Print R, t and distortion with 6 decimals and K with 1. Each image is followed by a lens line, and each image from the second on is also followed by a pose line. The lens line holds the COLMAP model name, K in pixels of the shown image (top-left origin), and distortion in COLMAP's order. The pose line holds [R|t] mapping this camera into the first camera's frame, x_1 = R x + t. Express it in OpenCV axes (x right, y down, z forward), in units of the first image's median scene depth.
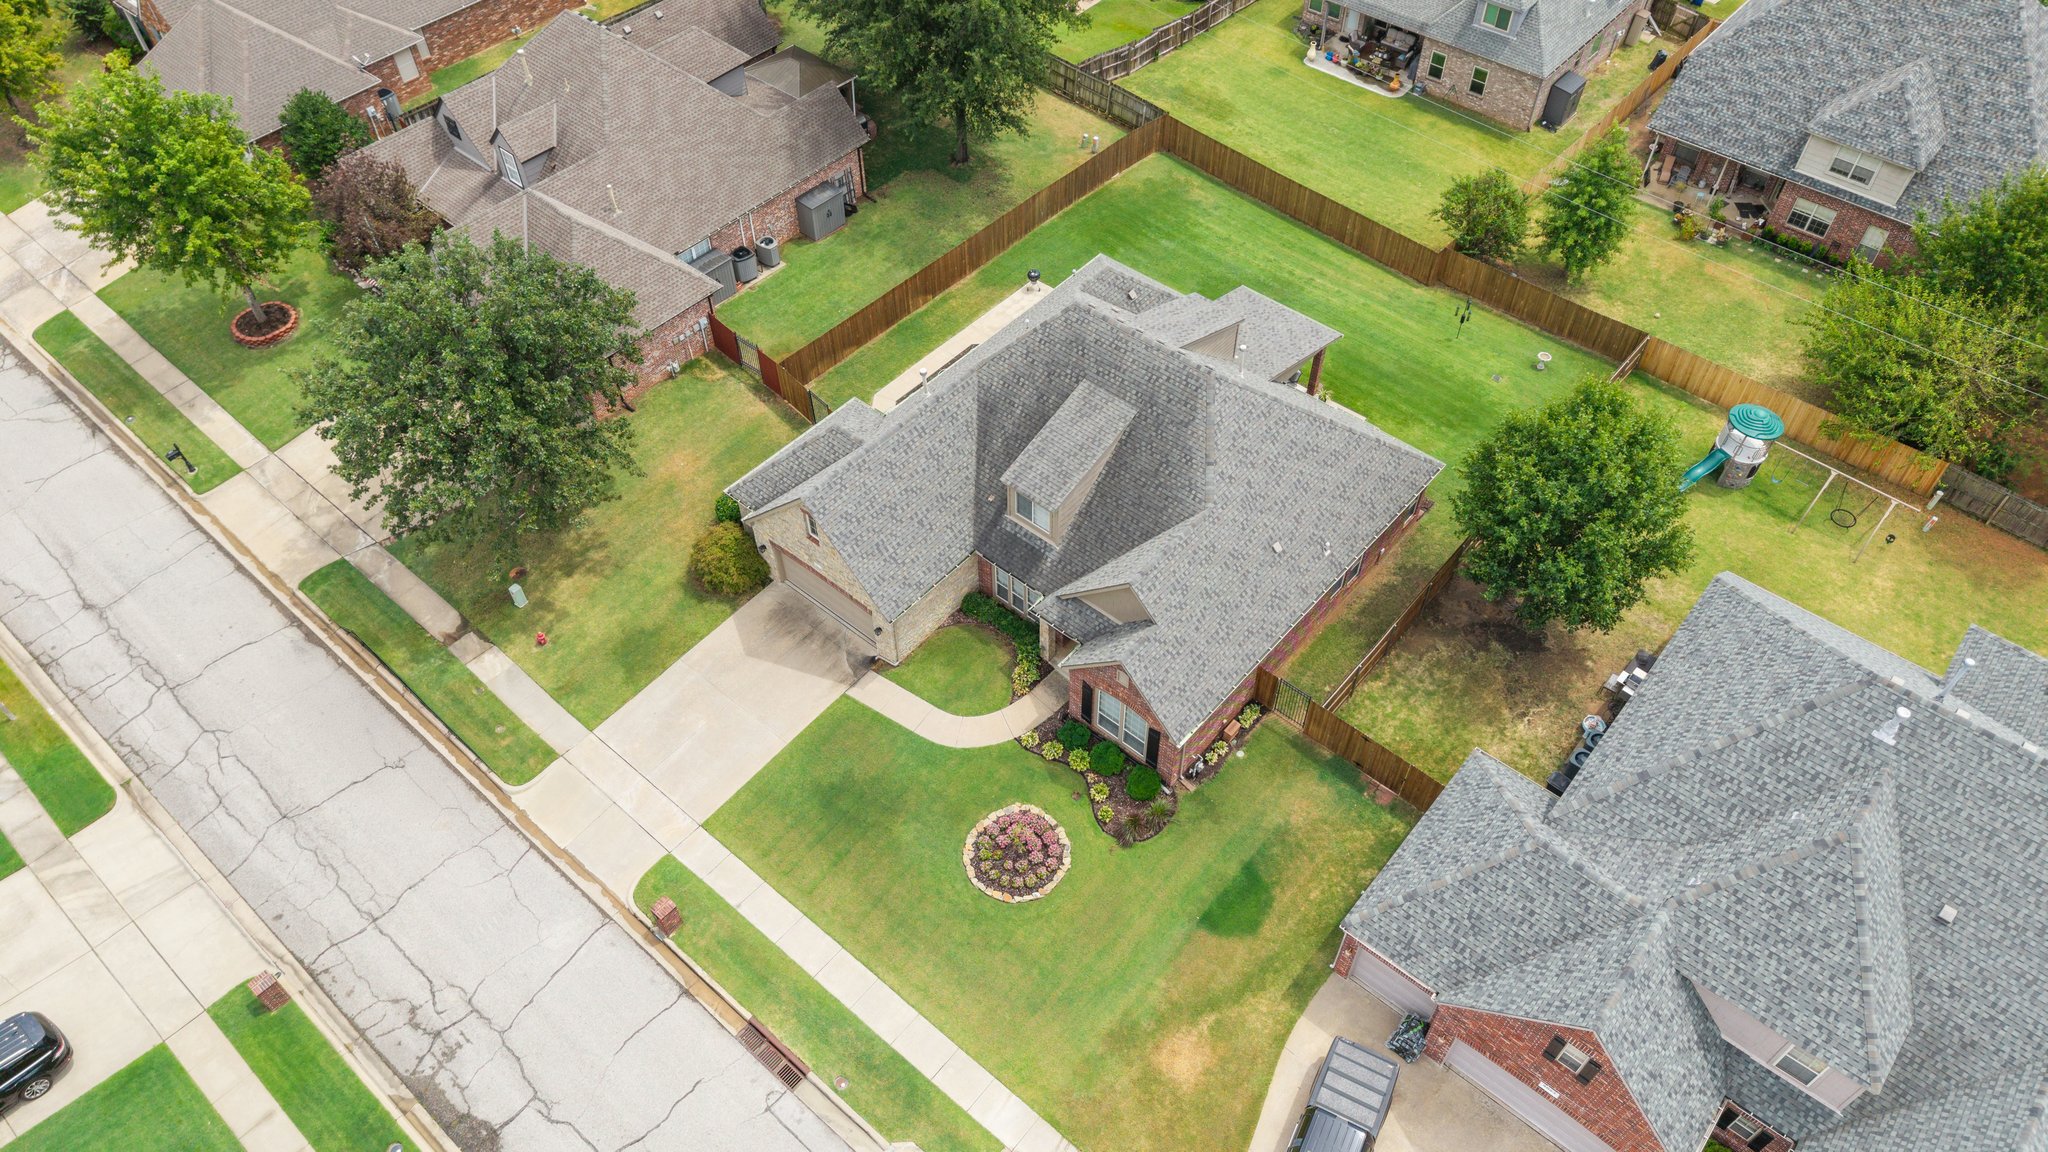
lens RADIAL K [[1364.8, 0, 1024.0], [0, 1364.8, 576.0], [0, 0, 1]] dist [0.028540, -0.040251]
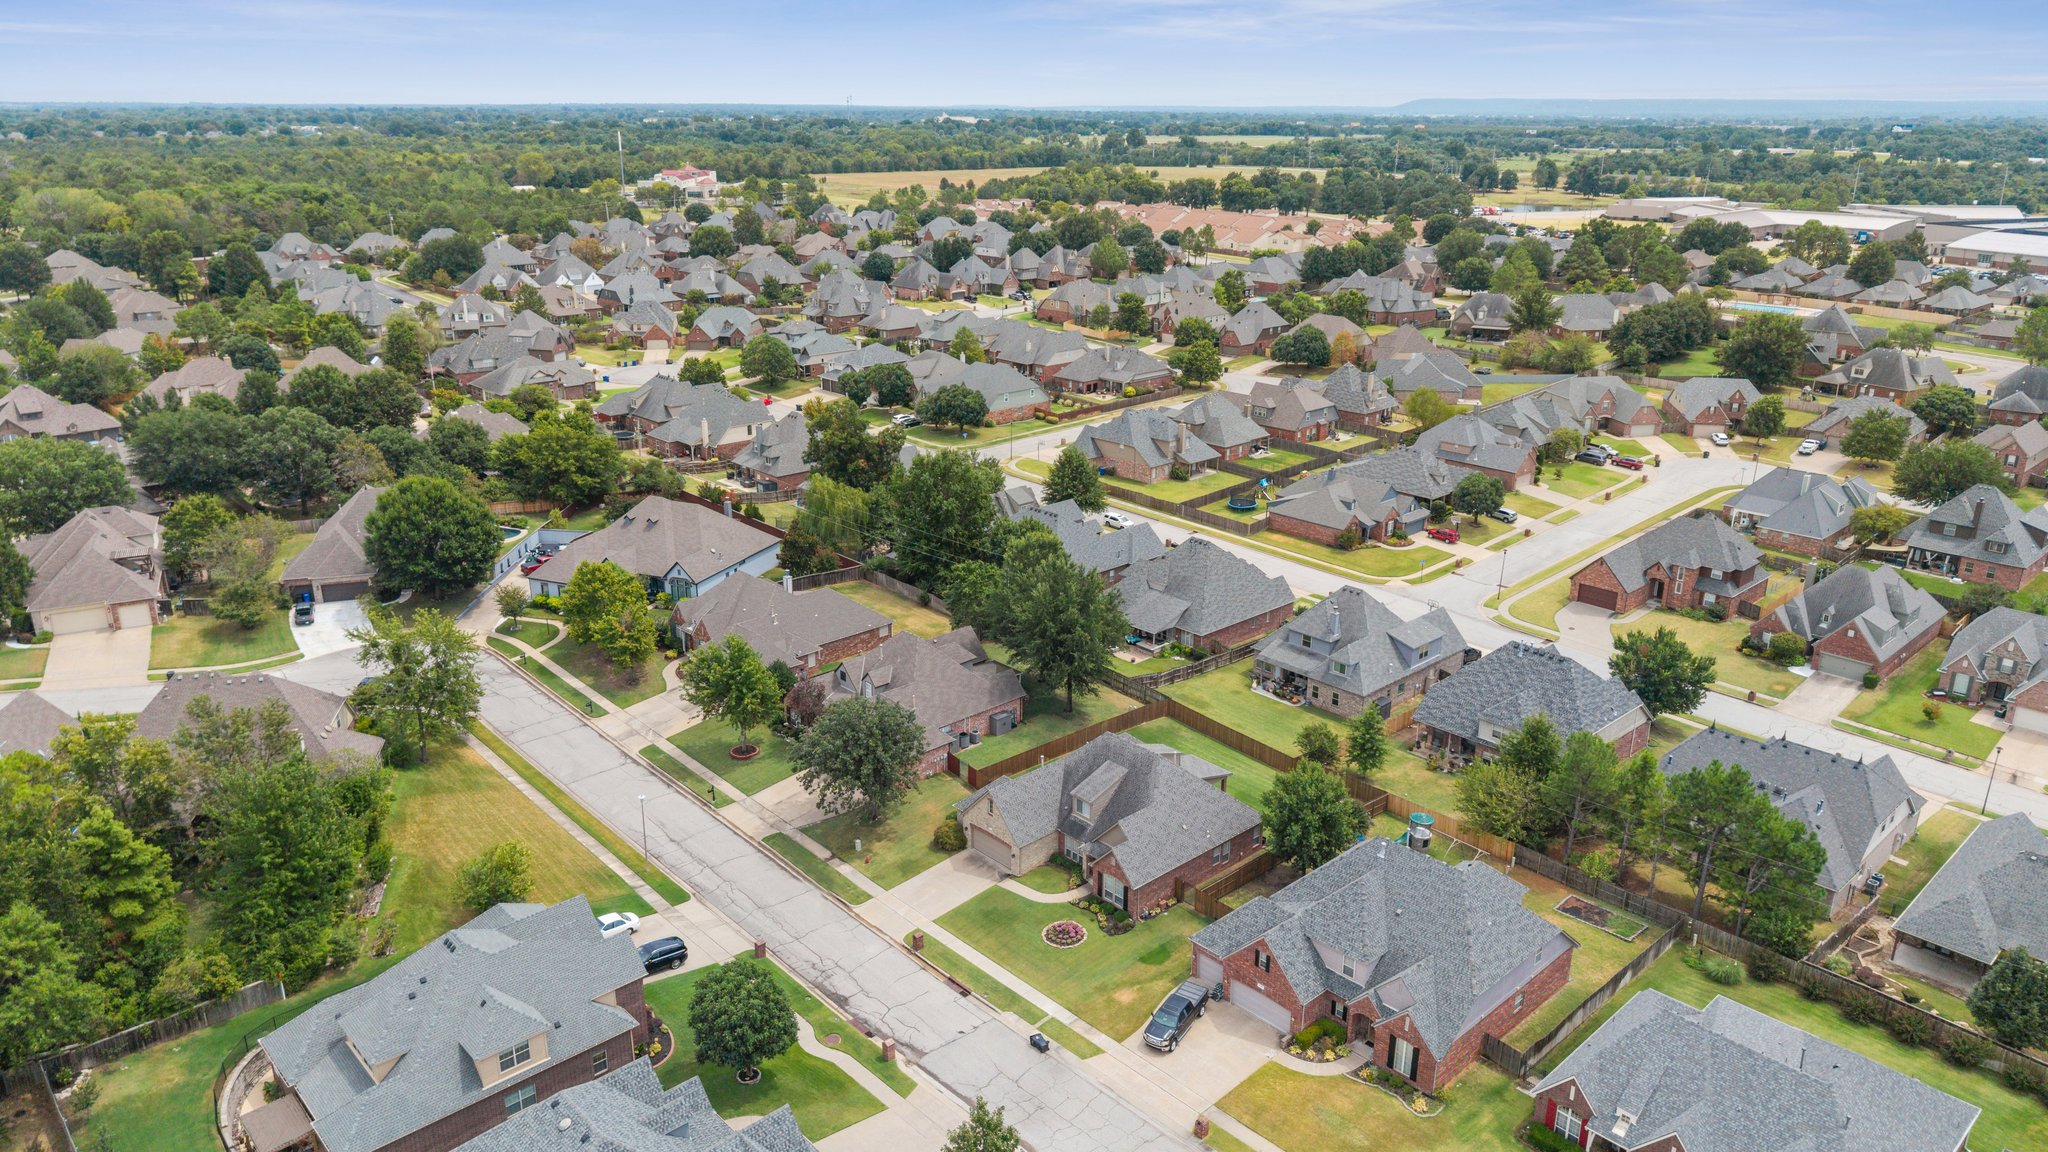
lens RADIAL K [[1364.8, 0, 1024.0], [0, 1364.8, 576.0], [0, 0, 1]] dist [0.028540, -0.040251]
pose [[0.993402, 0.042998, -0.106317, 0.130165], [-0.091084, 0.859114, -0.503613, 0.753852], [0.069684, 0.509974, 0.857362, -1.171485]]
